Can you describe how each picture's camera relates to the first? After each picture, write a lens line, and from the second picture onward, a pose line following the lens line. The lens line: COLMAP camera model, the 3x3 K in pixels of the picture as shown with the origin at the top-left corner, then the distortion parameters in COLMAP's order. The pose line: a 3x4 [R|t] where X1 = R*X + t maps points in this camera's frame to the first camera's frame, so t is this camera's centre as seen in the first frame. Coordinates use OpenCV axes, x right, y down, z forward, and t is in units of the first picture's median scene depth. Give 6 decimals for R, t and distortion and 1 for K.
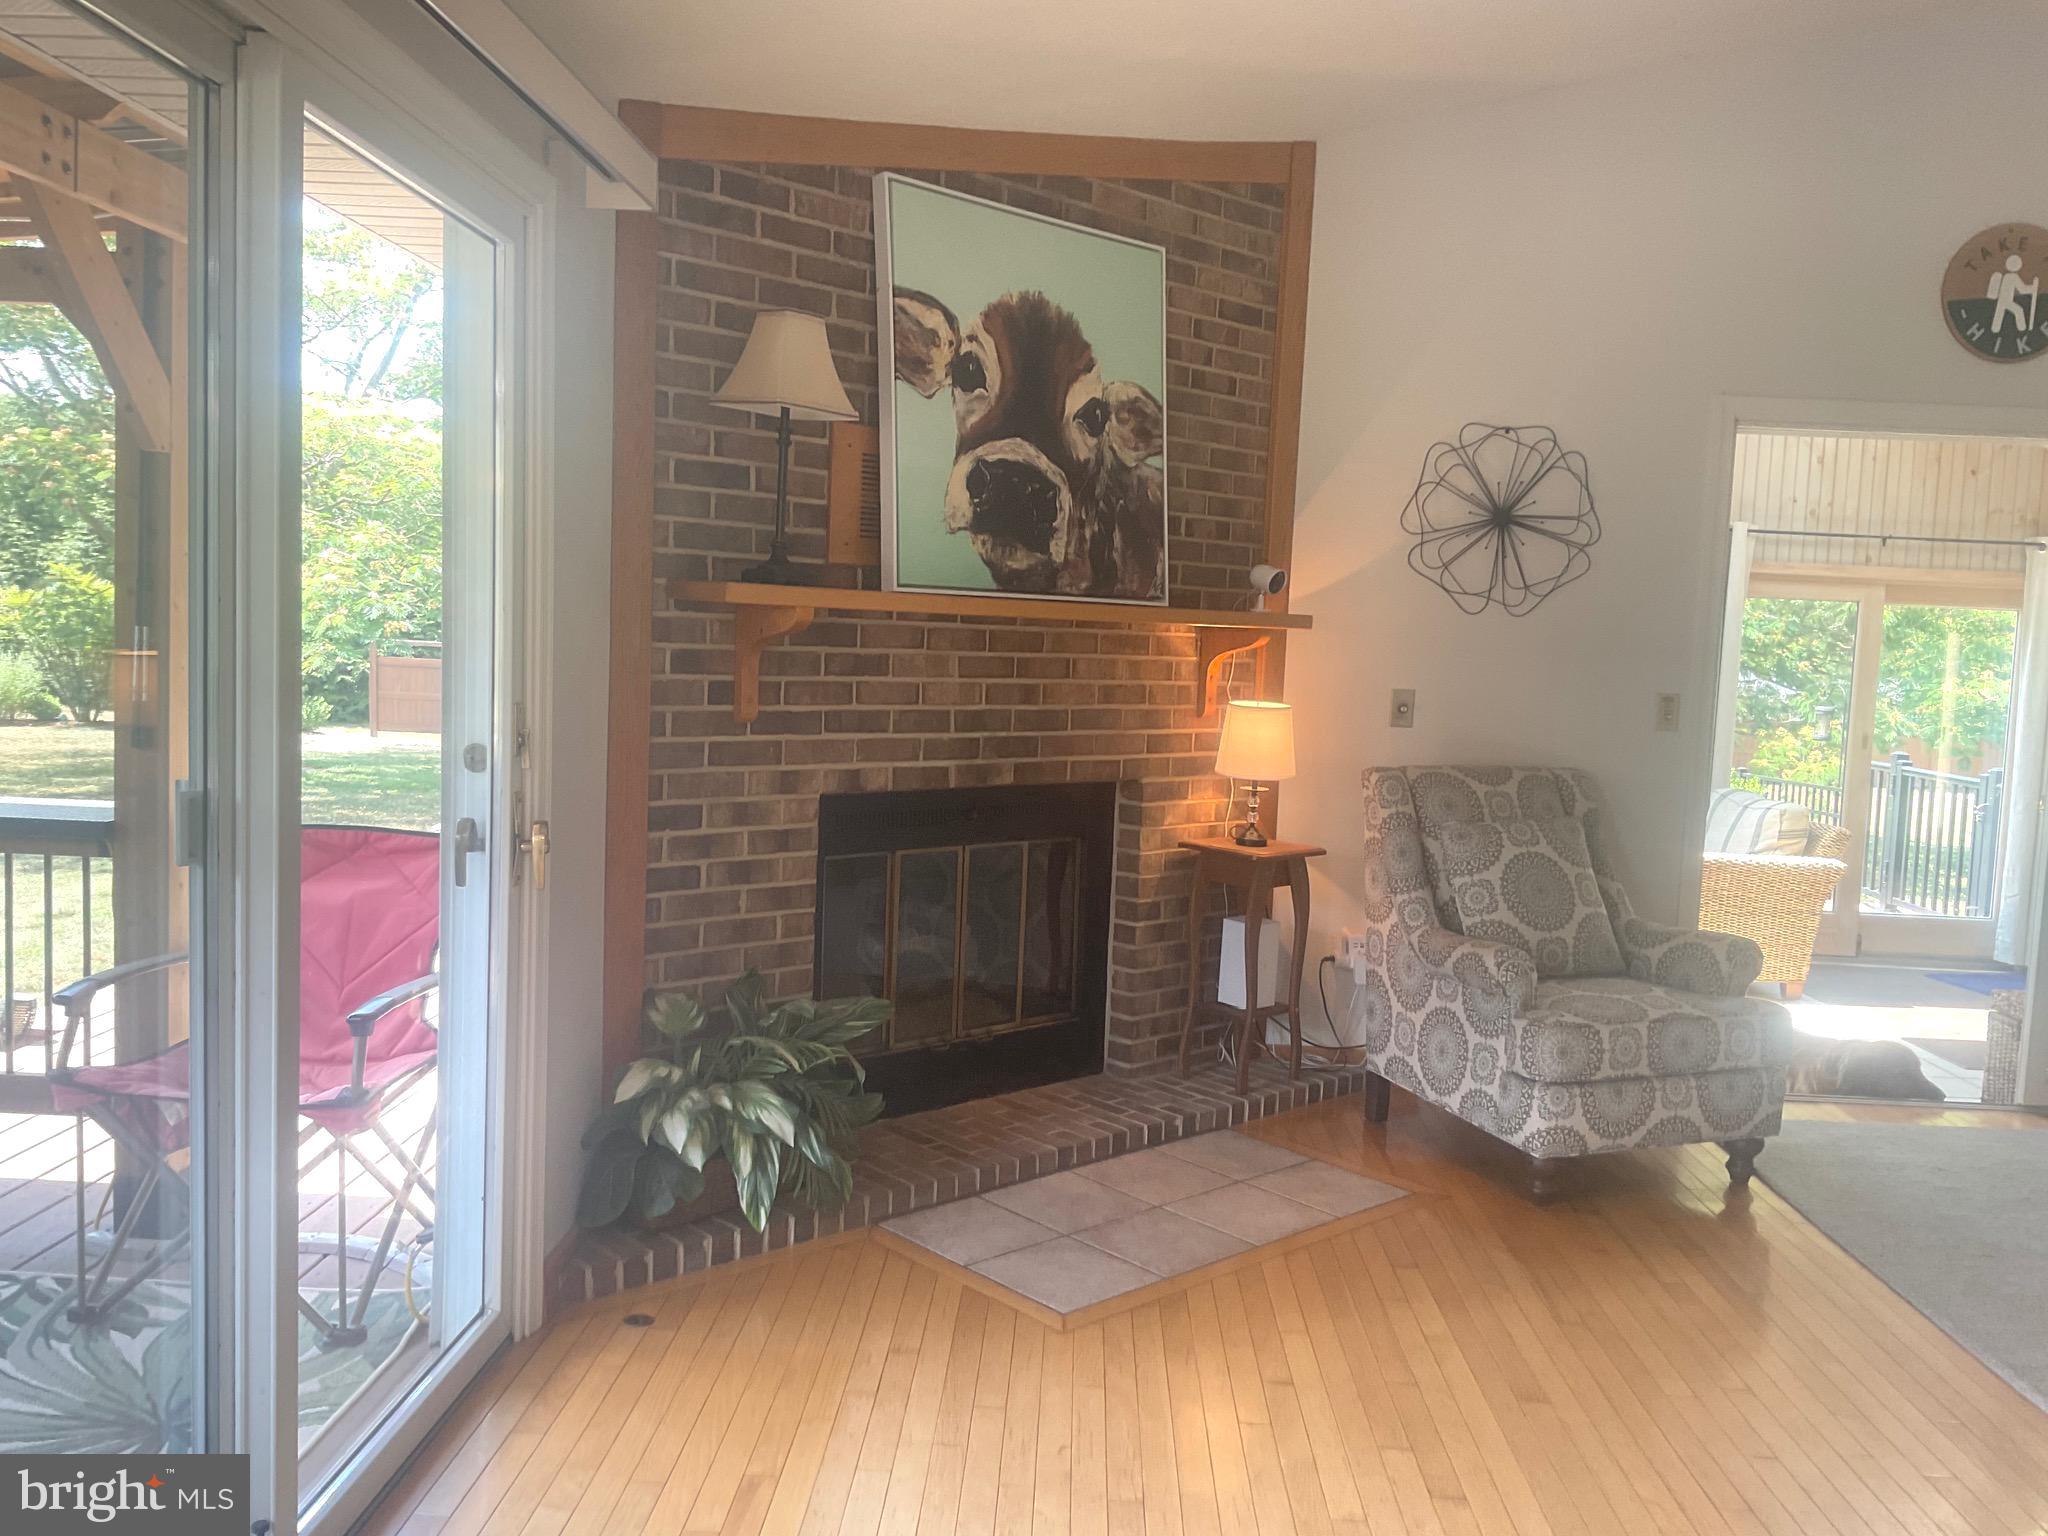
lens RADIAL K [[1691.3, 0, 1033.5], [0, 1691.3, 775.3], [0, 0, 1]] dist [0.111074, -0.213896]
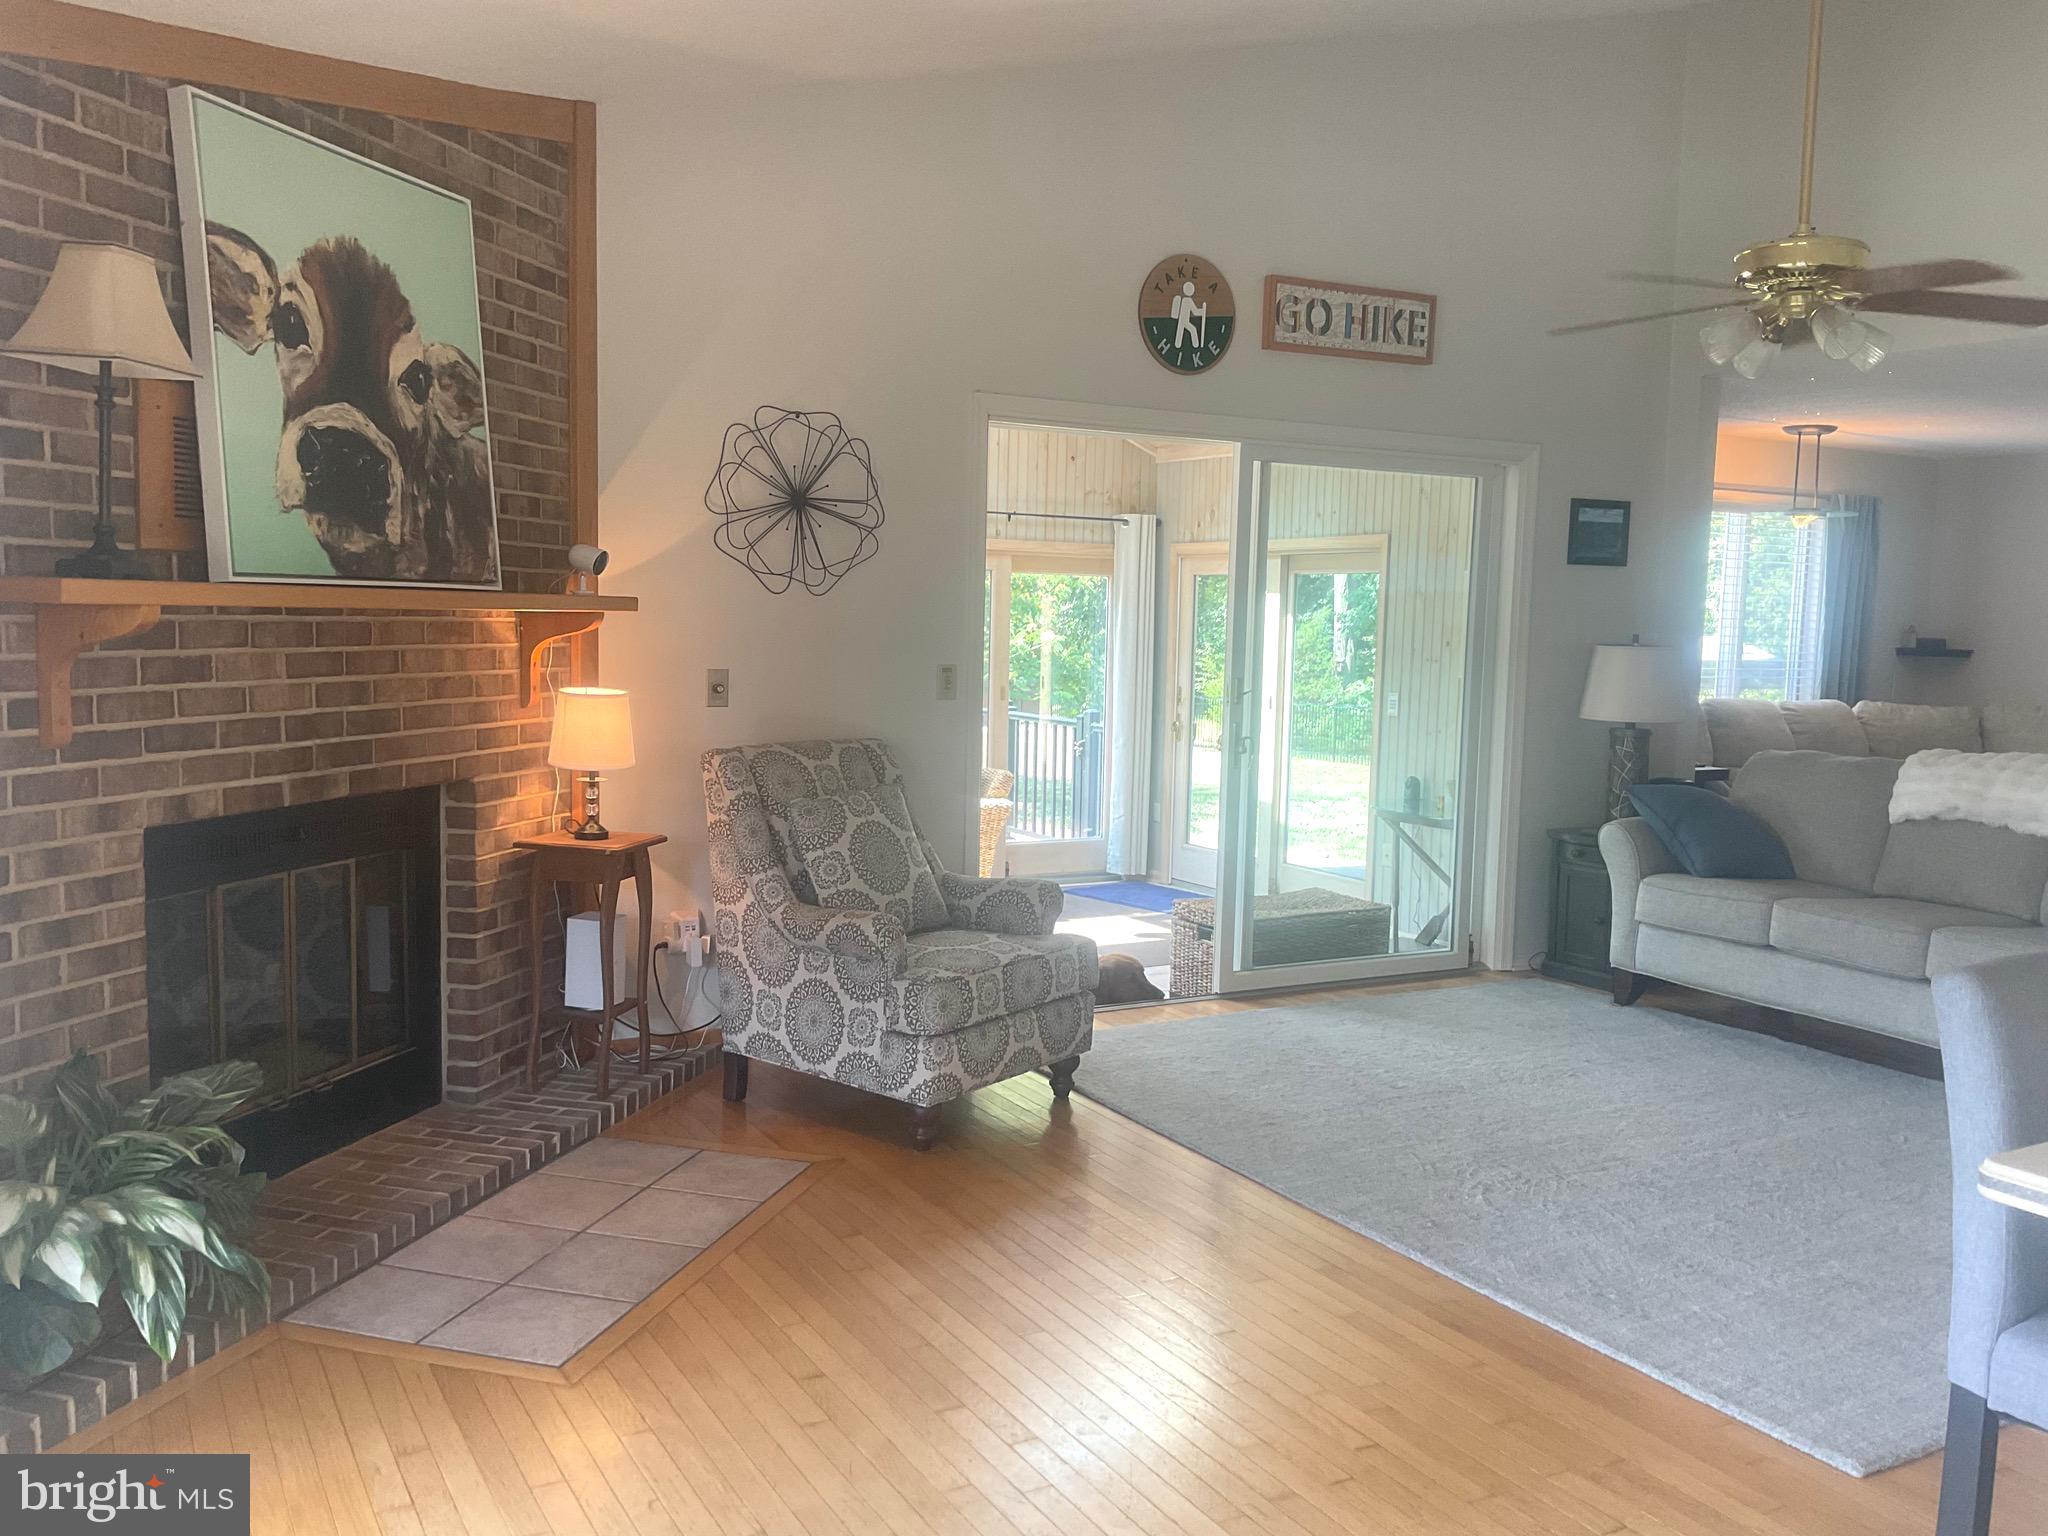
lens RADIAL K [[1691.3, 0, 1033.5], [0, 1691.3, 775.3], [0, 0, 1]] dist [0.111074, -0.213896]
pose [[0.850406, -0.071485, 0.521248, -0.177273], [0.058129, 0.997427, 0.041953, -0.022751], [-0.522906, -0.005378, 0.852373, 0.057182]]
